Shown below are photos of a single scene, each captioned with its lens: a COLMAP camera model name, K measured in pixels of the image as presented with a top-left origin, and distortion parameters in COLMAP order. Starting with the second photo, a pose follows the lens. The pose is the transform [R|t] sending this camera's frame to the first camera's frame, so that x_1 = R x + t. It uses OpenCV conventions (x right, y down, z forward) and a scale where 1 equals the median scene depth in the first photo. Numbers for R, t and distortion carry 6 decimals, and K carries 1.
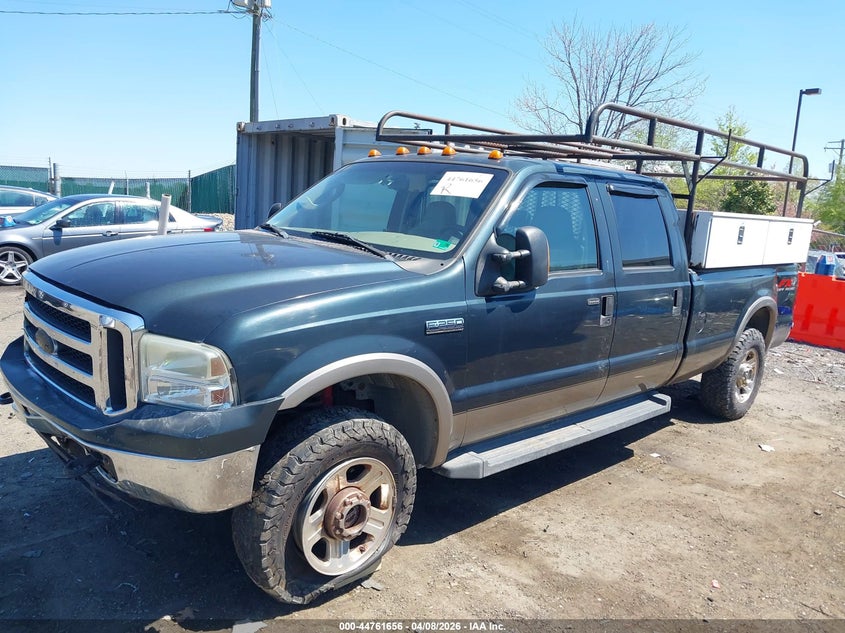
lens RADIAL K [[631.9, 0, 420.2], [0, 631.9, 313.1], [0, 0, 1]] dist [0.003918, 0.000038]
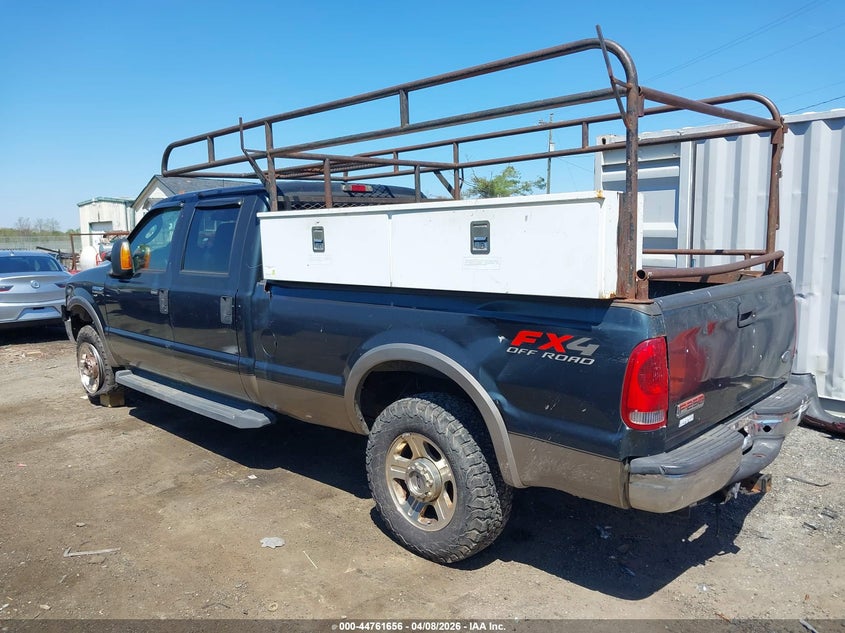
lens RADIAL K [[671.0, 0, 417.4], [0, 671.0, 318.0], [0, 0, 1]] dist [0.011742, 0.014983]
pose [[0.045640, 0.085952, -0.995253, 1.484485], [-0.127415, 0.988655, 0.079539, -0.129722], [0.990799, 0.123180, 0.056074, 1.269255]]
